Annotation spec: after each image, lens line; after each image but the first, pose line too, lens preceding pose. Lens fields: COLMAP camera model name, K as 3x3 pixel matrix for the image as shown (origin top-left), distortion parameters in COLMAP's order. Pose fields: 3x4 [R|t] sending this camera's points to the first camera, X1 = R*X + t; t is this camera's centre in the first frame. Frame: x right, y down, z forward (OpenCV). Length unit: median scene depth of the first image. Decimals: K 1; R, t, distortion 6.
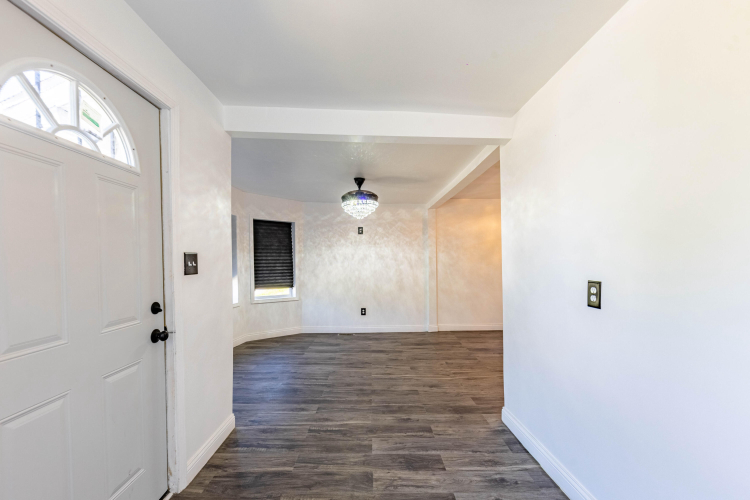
lens RADIAL K [[308.3, 0, 374.6], [0, 308.3, 267.8], [0, 0, 1]] dist [0.008221, -0.003080]
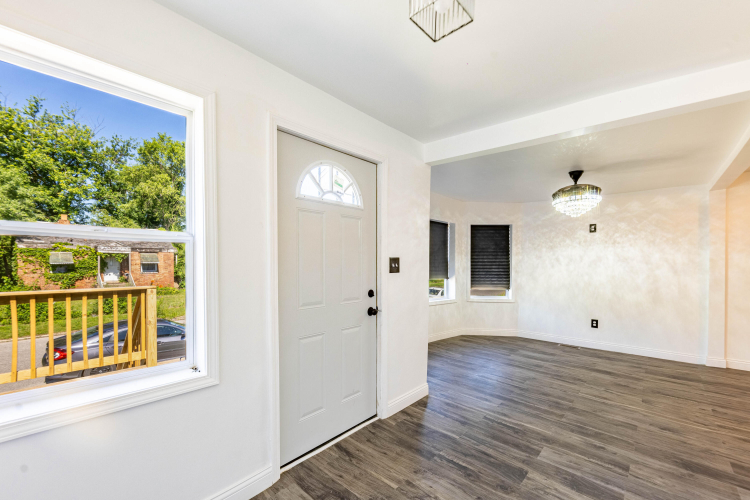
lens RADIAL K [[308.3, 0, 374.6], [0, 308.3, 267.8], [0, 0, 1]] dist [0.008221, -0.003080]
pose [[0.727393, 0.018977, -0.685959, 0.153268], [-0.021944, 0.999750, 0.004388, -0.002512], [0.685870, 0.011861, 0.727627, -0.049242]]
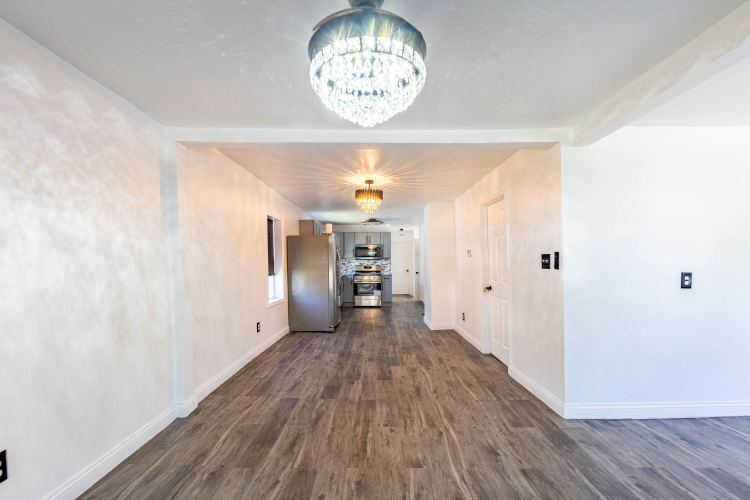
lens RADIAL K [[308.3, 0, 374.6], [0, 308.3, 267.8], [0, 0, 1]] dist [0.008221, -0.003080]
pose [[0.016203, -0.010829, 0.999810, -0.389740], [0.018898, 0.999766, 0.010523, -0.012519], [-0.999690, 0.018724, 0.016404, 1.039416]]
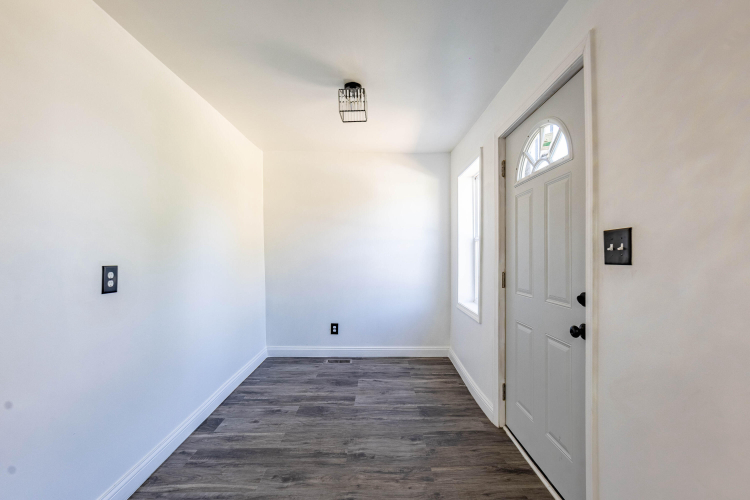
lens RADIAL K [[314.0, 0, 385.0], [0, 314.0, 251.2], [0, 0, 1]] dist [0.000823, -0.000079]
pose [[-0.999969, -0.000730, -0.007797, -0.060209], [-0.000824, 0.999927, 0.012063, -0.005977], [0.007788, 0.012069, -0.999897, 0.781204]]
